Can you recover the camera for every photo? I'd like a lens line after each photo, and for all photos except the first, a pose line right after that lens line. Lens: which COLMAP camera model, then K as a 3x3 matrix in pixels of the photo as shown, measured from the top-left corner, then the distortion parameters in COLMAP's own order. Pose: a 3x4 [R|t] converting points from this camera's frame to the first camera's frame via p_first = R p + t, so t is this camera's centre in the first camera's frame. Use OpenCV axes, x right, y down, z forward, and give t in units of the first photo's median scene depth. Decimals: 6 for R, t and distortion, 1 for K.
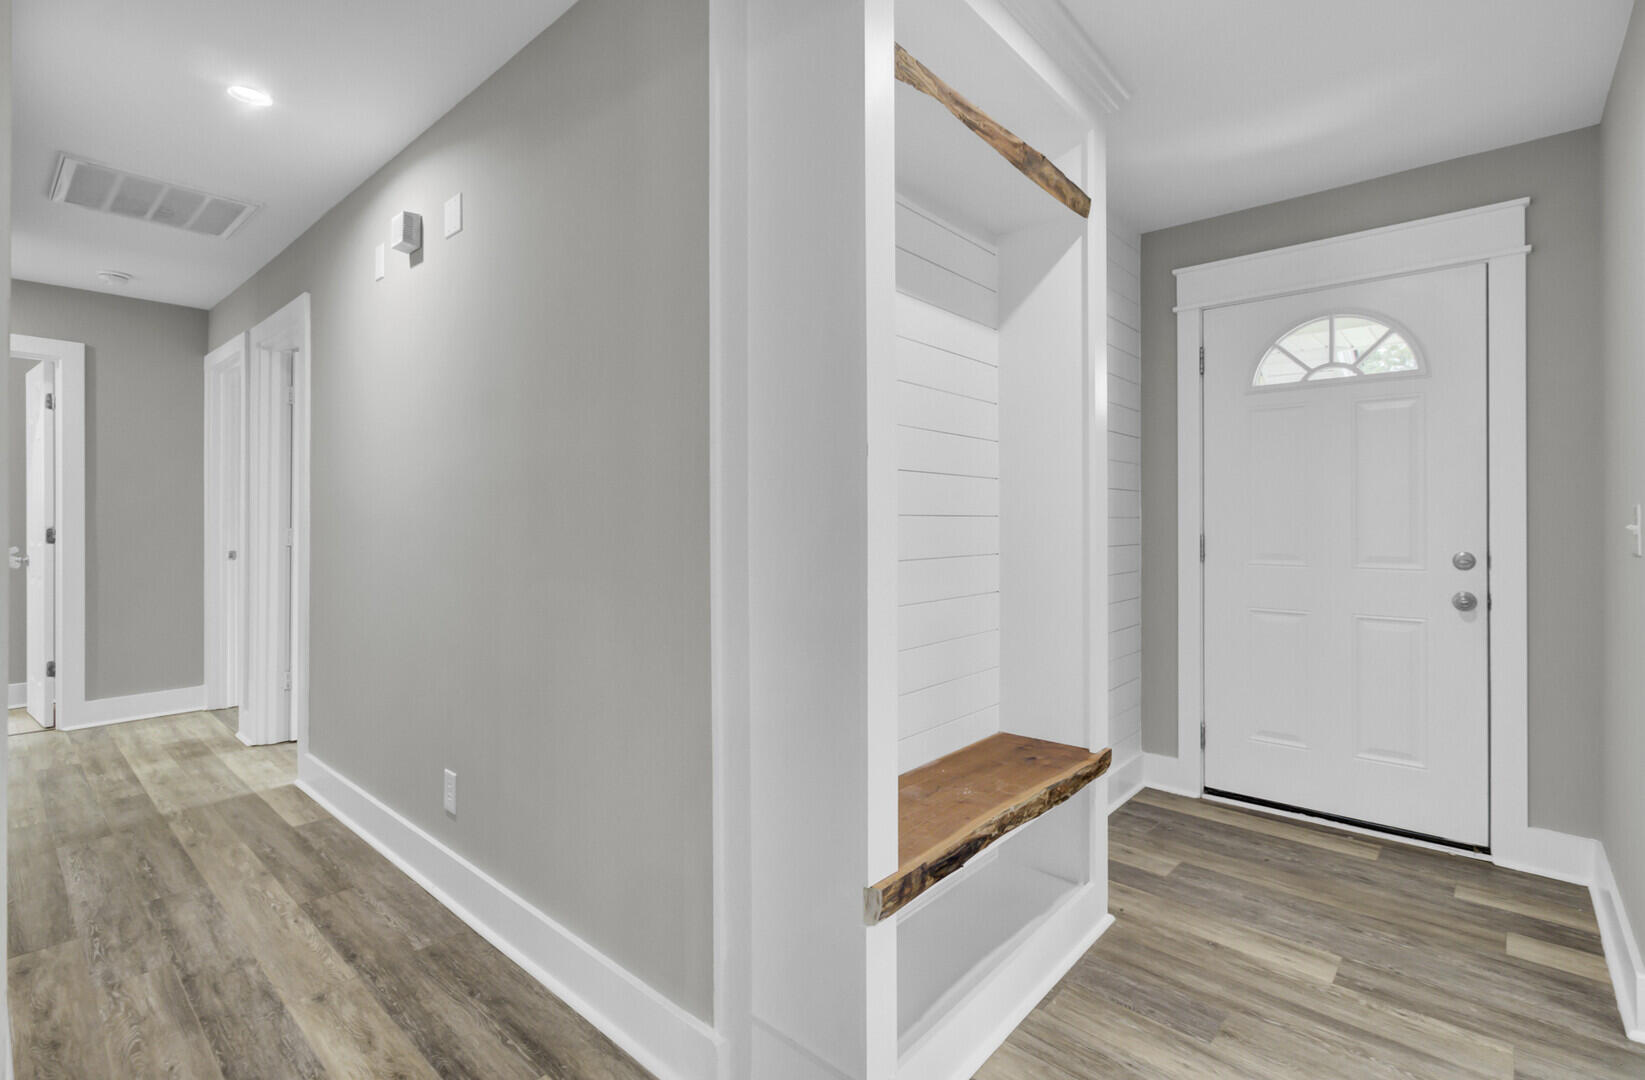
lens RADIAL K [[759.2, 0, 825.9], [0, 759.2, 520.6], [0, 0, 1]] dist [-0.001442, 0.000218]
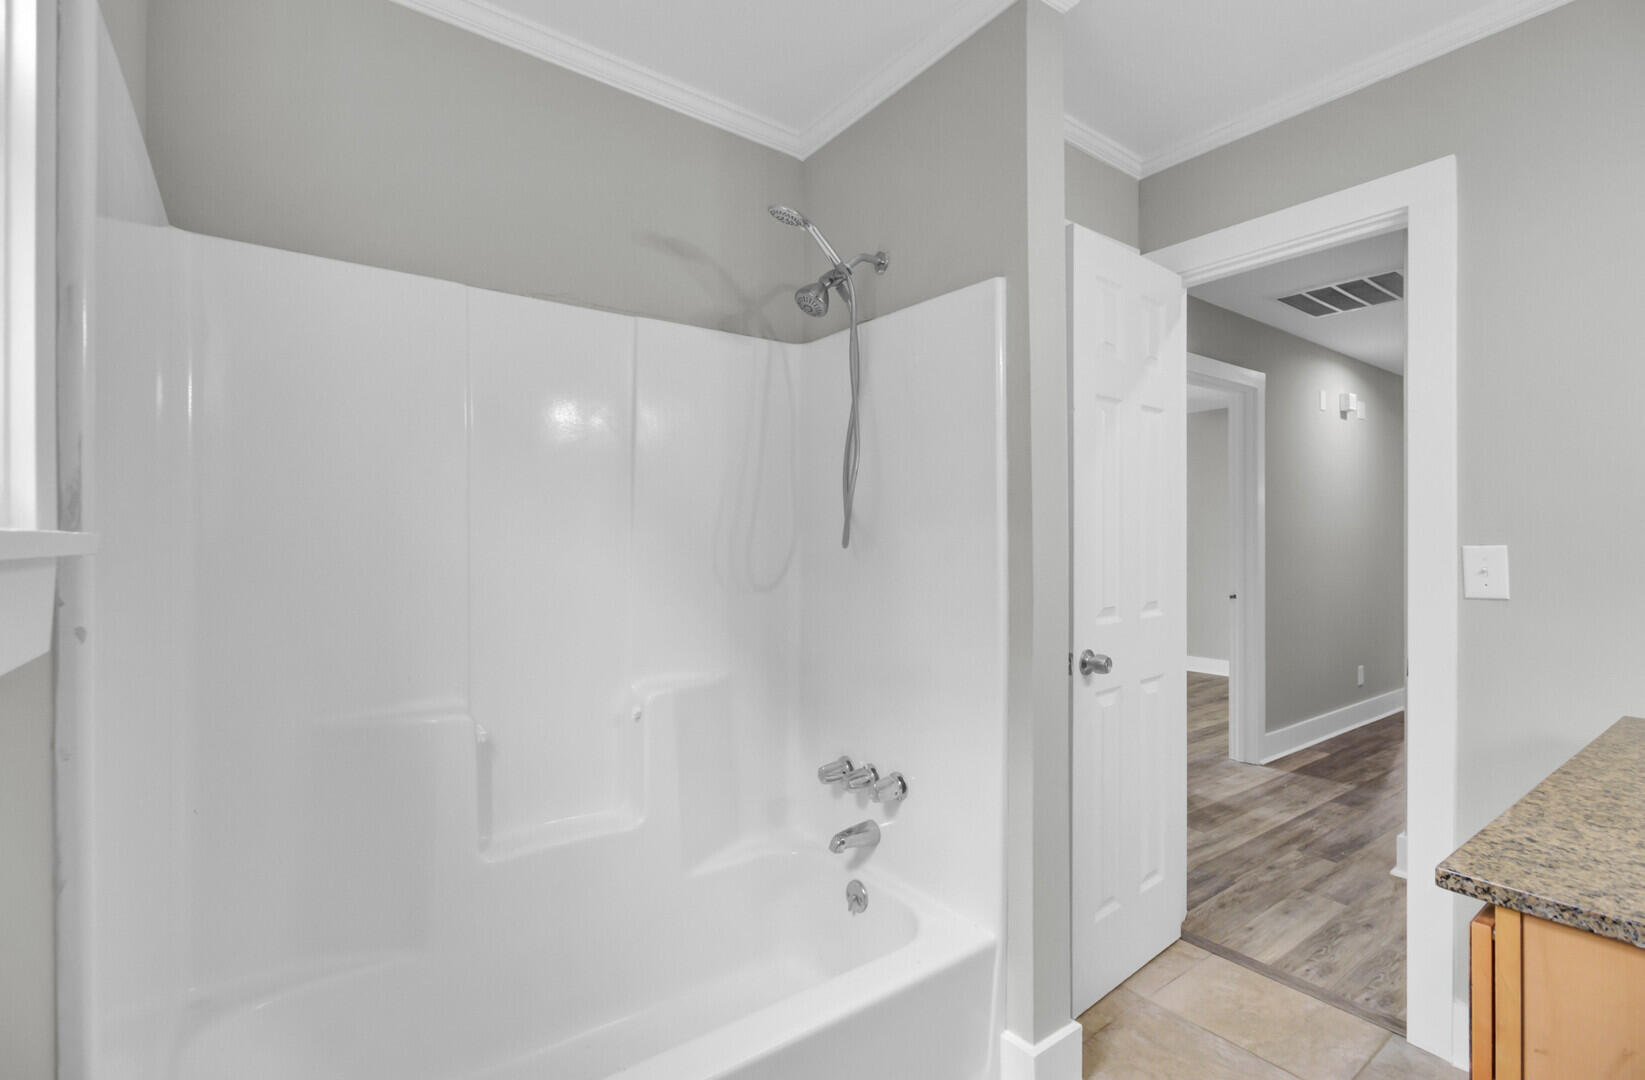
lens RADIAL K [[759.2, 0, 825.9], [0, 759.2, 520.6], [0, 0, 1]] dist [-0.001442, 0.000218]
pose [[0.214973, 0.020546, 0.976404, -2.210613], [-0.004596, 0.999789, -0.020026, -0.021665], [-0.976609, -0.000182, 0.215022, 1.528858]]
